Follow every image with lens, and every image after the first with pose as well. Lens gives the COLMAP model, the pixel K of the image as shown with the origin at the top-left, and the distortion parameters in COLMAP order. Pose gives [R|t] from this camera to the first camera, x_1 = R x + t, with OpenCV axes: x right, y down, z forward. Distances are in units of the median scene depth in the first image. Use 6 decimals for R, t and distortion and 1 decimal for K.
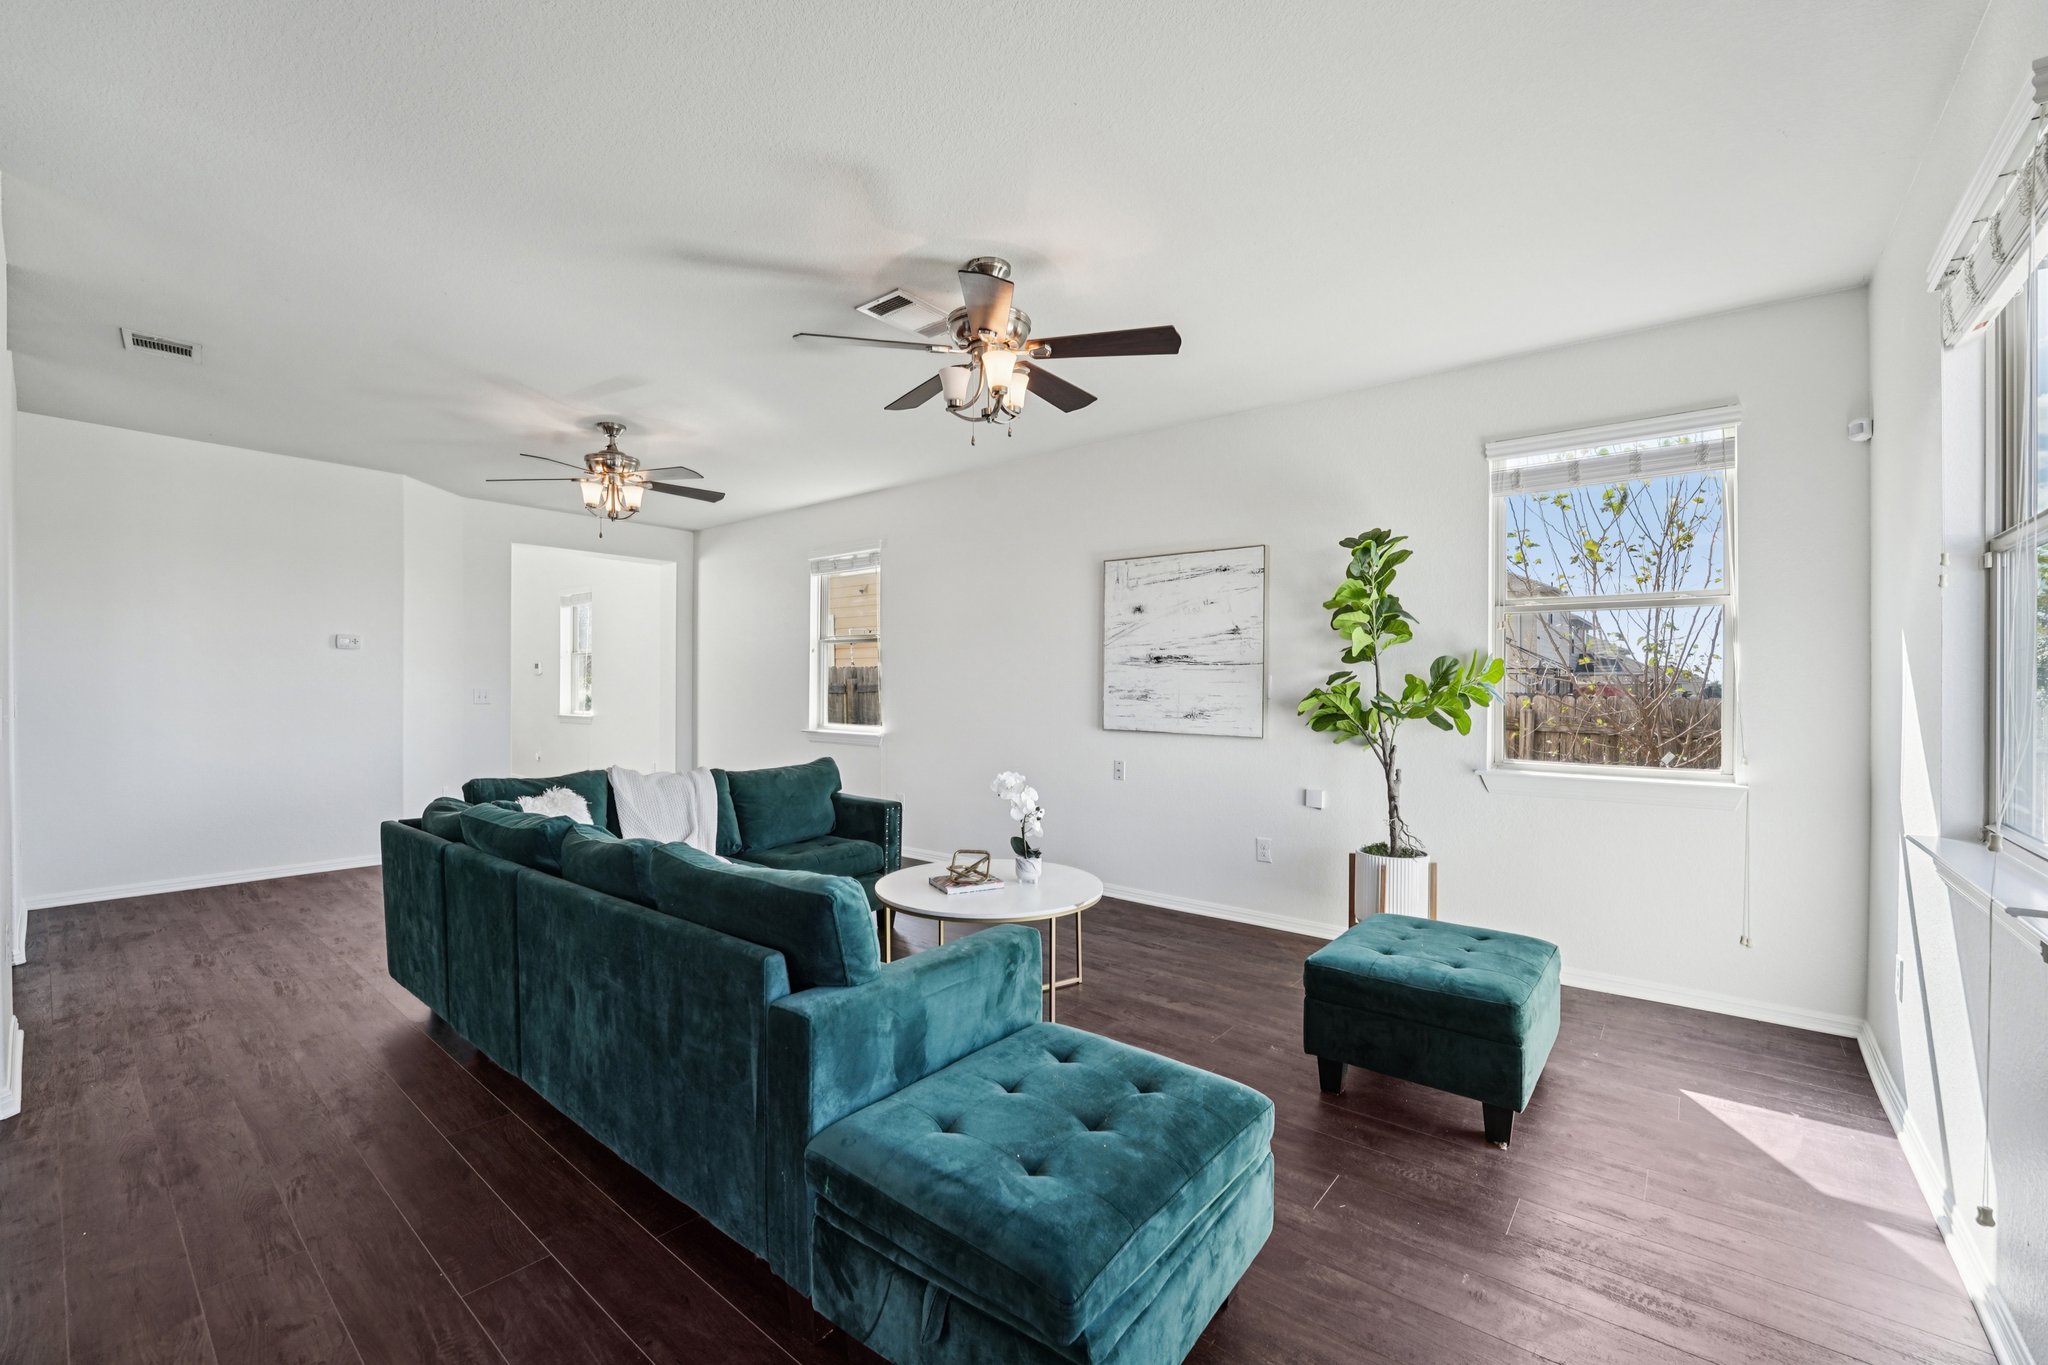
lens RADIAL K [[825.7, 0, 1024.0], [0, 825.7, 682.5], [0, 0, 1]] dist [-0.010709, -0.000103]
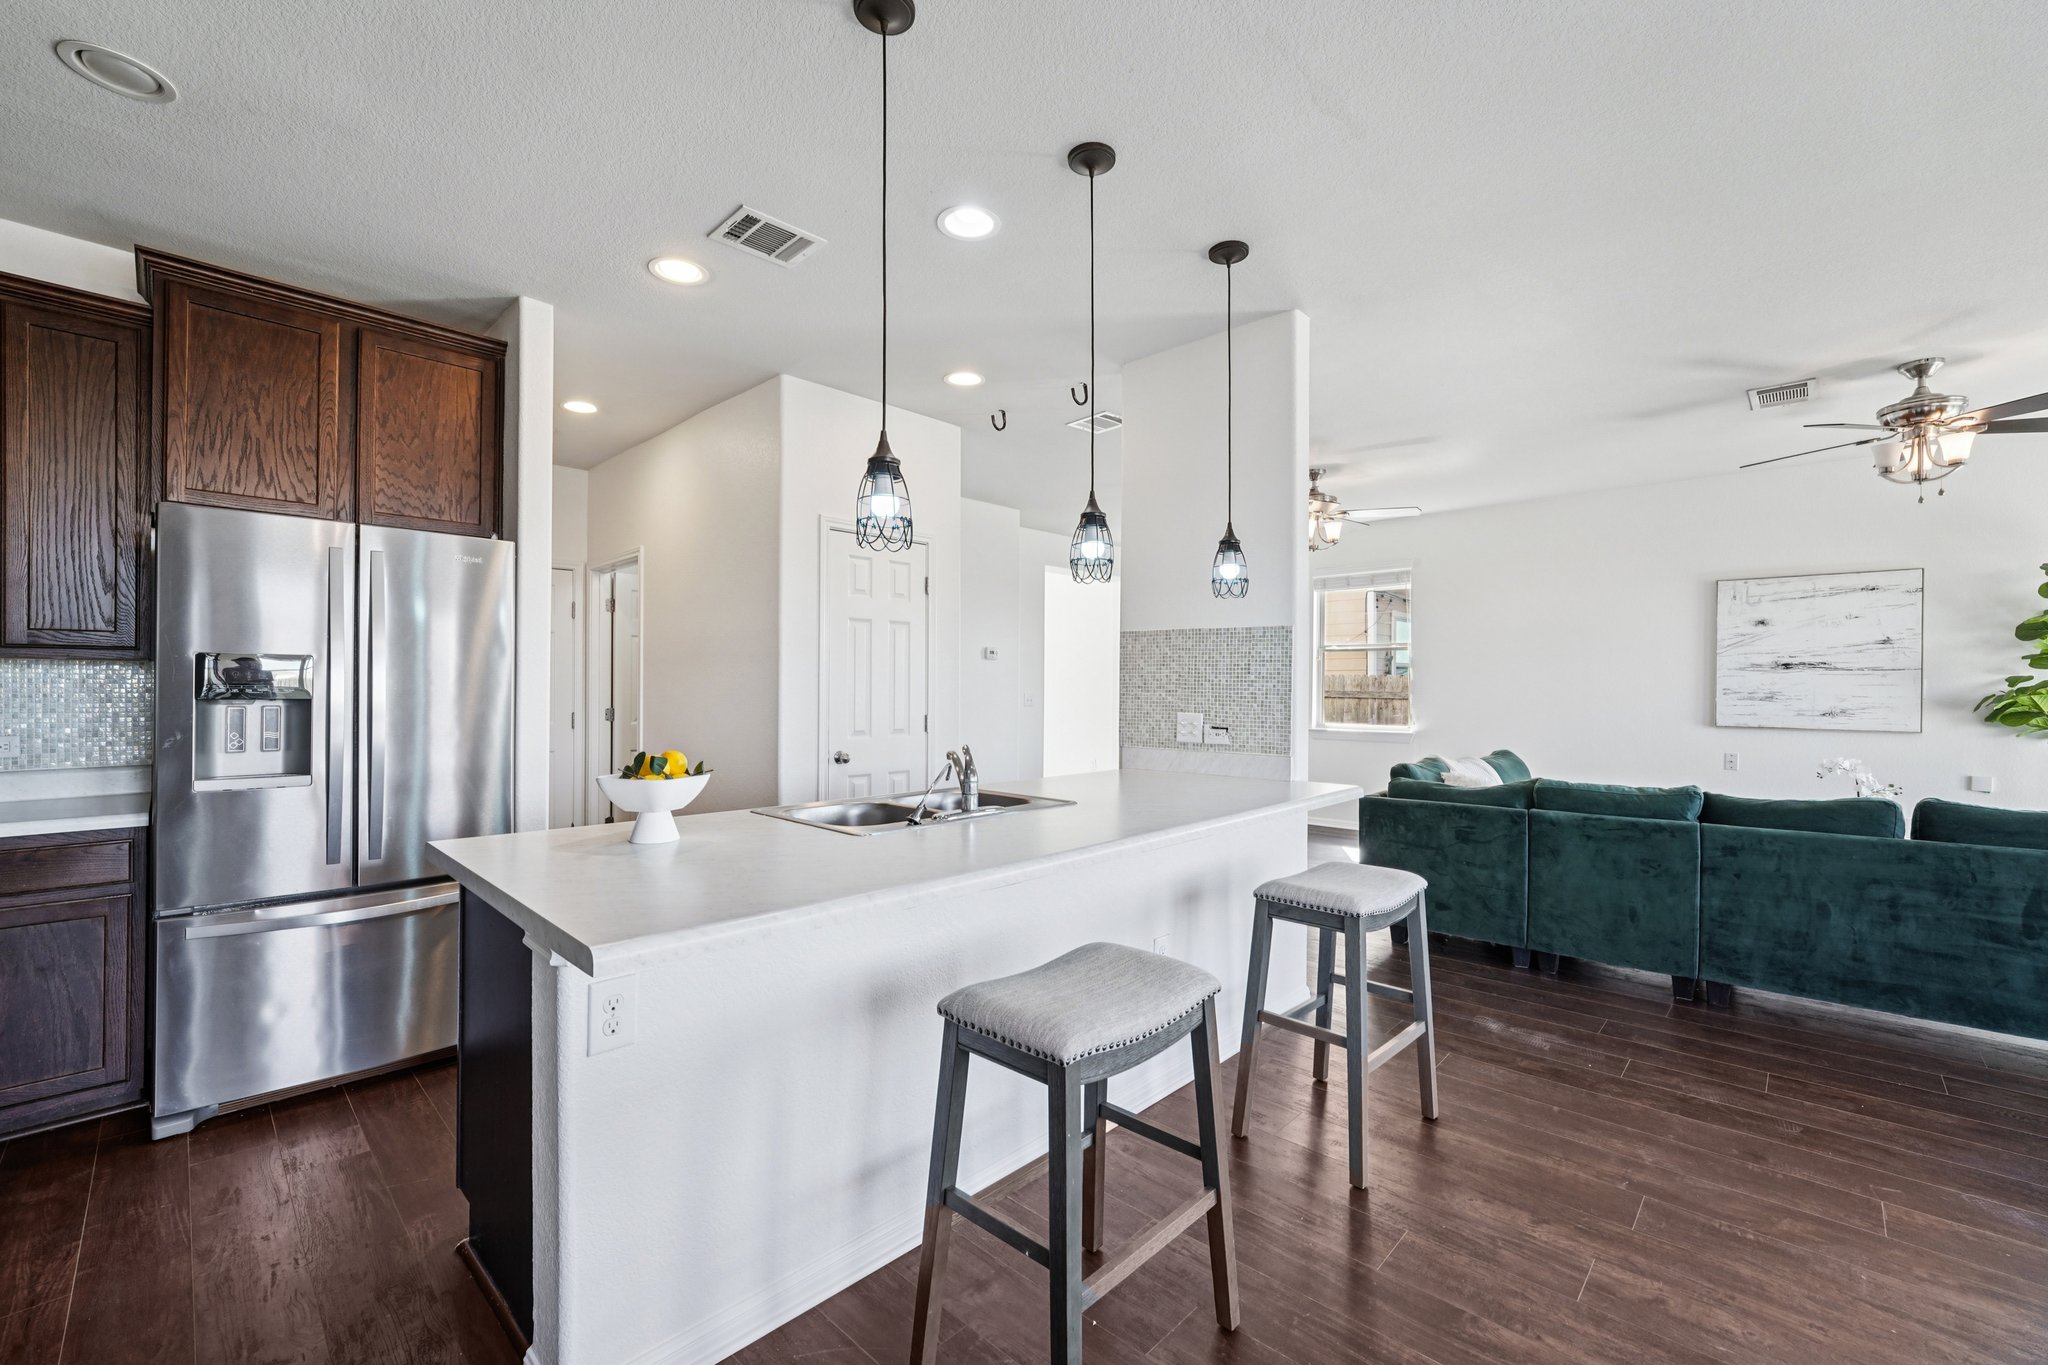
lens RADIAL K [[825.7, 0, 1024.0], [0, 825.7, 682.5], [0, 0, 1]] dist [-0.010709, -0.000103]
pose [[0.997737, -0.003120, -0.067166, -0.831968], [0.002854, 0.999988, -0.004058, -0.002763], [0.067178, 0.003858, 0.997734, -0.221139]]
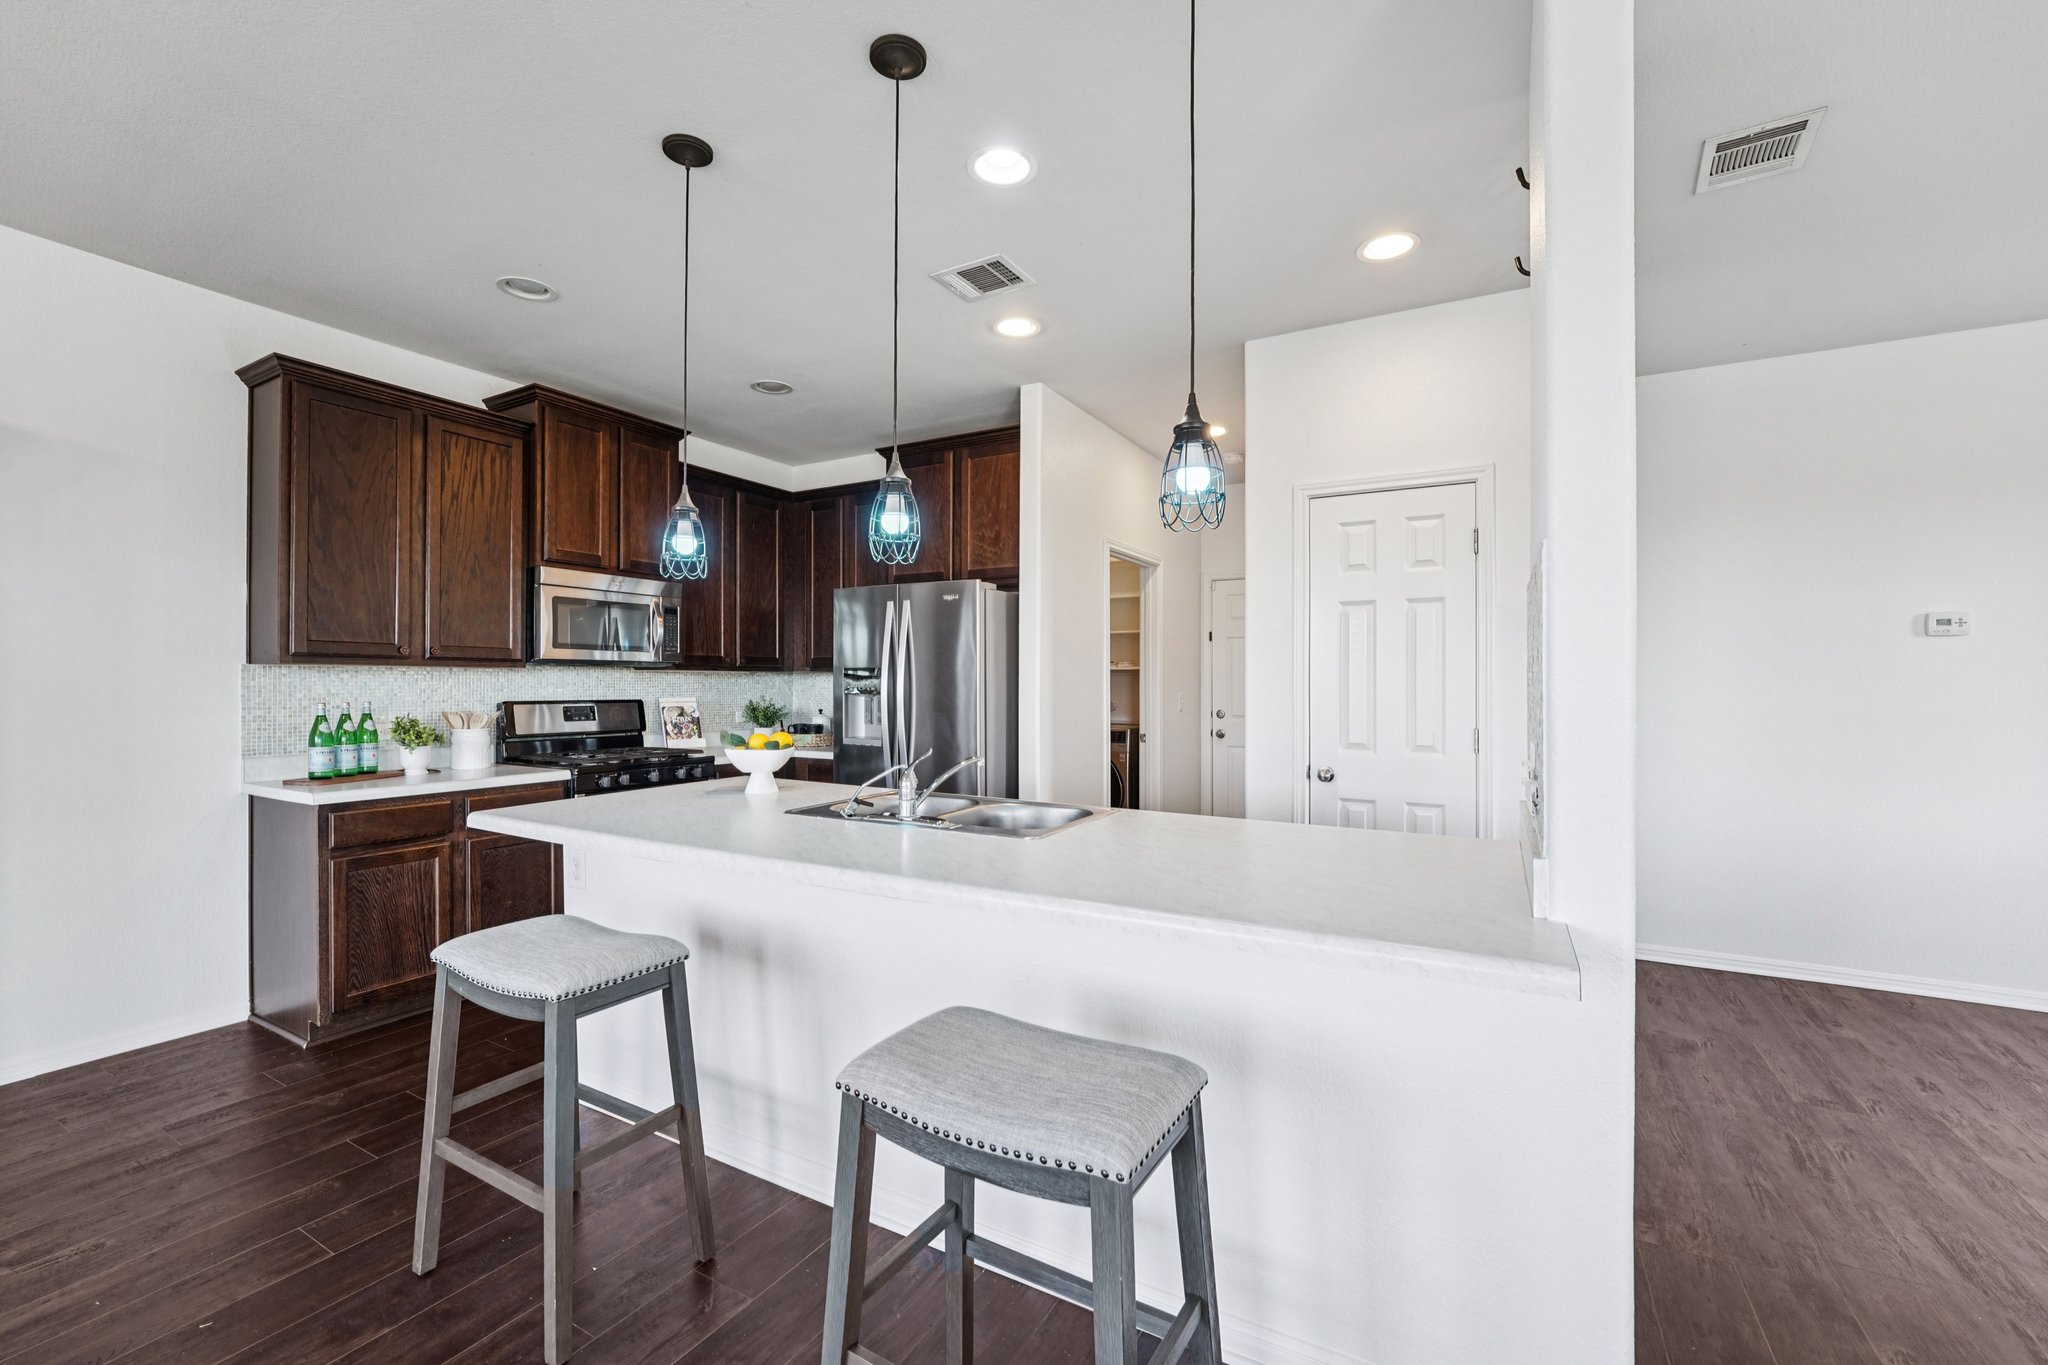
lens RADIAL K [[865.3, 0, 1024.0], [0, 865.3, 682.5], [0, 0, 1]] dist [-0.001164, -0.000112]
pose [[0.186306, -0.009516, -0.982446, -0.387230], [-0.001766, 0.999948, -0.010020, 0.001530], [0.982490, 0.003601, 0.186280, 0.252321]]
